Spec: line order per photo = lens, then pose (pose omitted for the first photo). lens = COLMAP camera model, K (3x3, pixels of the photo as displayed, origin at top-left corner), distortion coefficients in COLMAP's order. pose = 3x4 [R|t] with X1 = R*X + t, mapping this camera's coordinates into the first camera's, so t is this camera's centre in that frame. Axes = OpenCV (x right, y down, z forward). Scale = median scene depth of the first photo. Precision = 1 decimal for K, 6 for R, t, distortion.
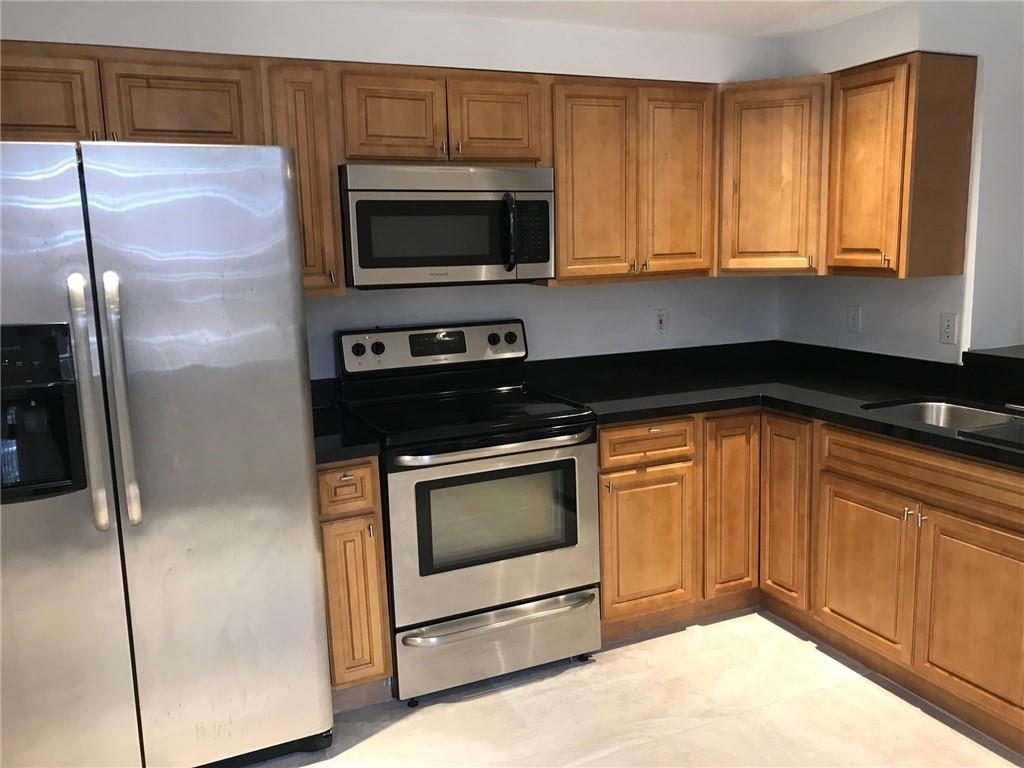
lens RADIAL K [[856.8, 0, 512.5], [0, 856.8, 376.3], [0, 0, 1]] dist [-0.002237, -0.020315]
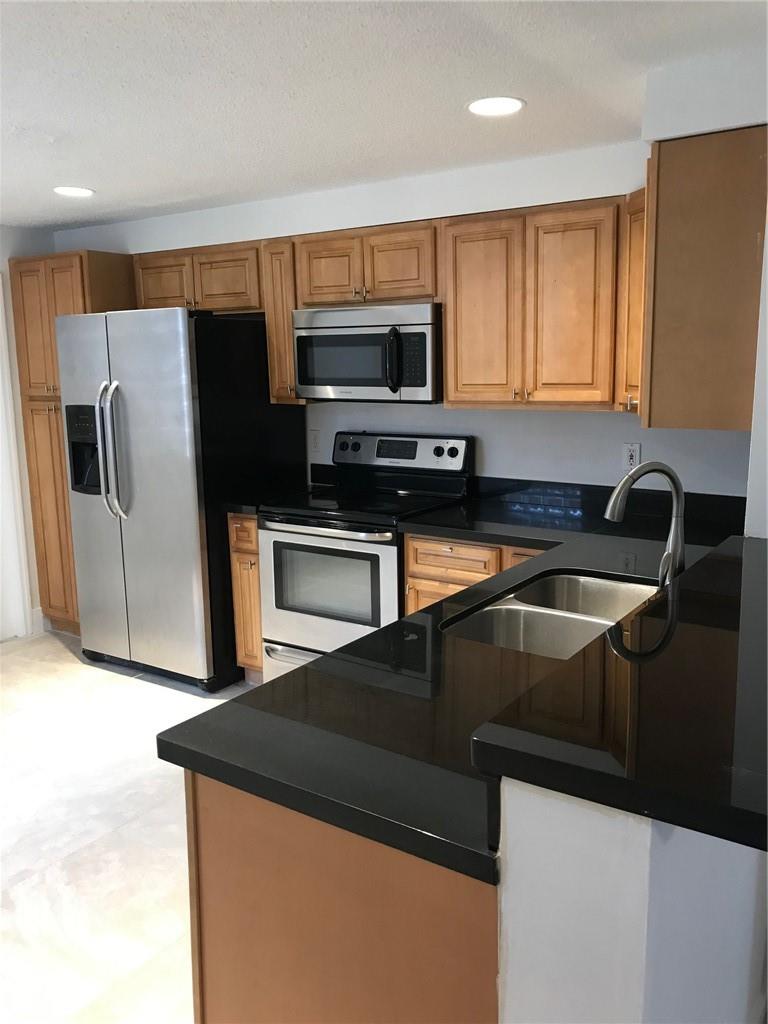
lens RADIAL K [[856.8, 0, 384.7], [0, 856.8, 517.3], [0, 0, 1]] dist [-0.002237, -0.020315]
pose [[0.509444, 0.175601, -0.842396, 1.018592], [-0.134447, 0.983177, 0.123640, -0.097819], [0.849936, 0.050270, 0.524483, 0.372039]]
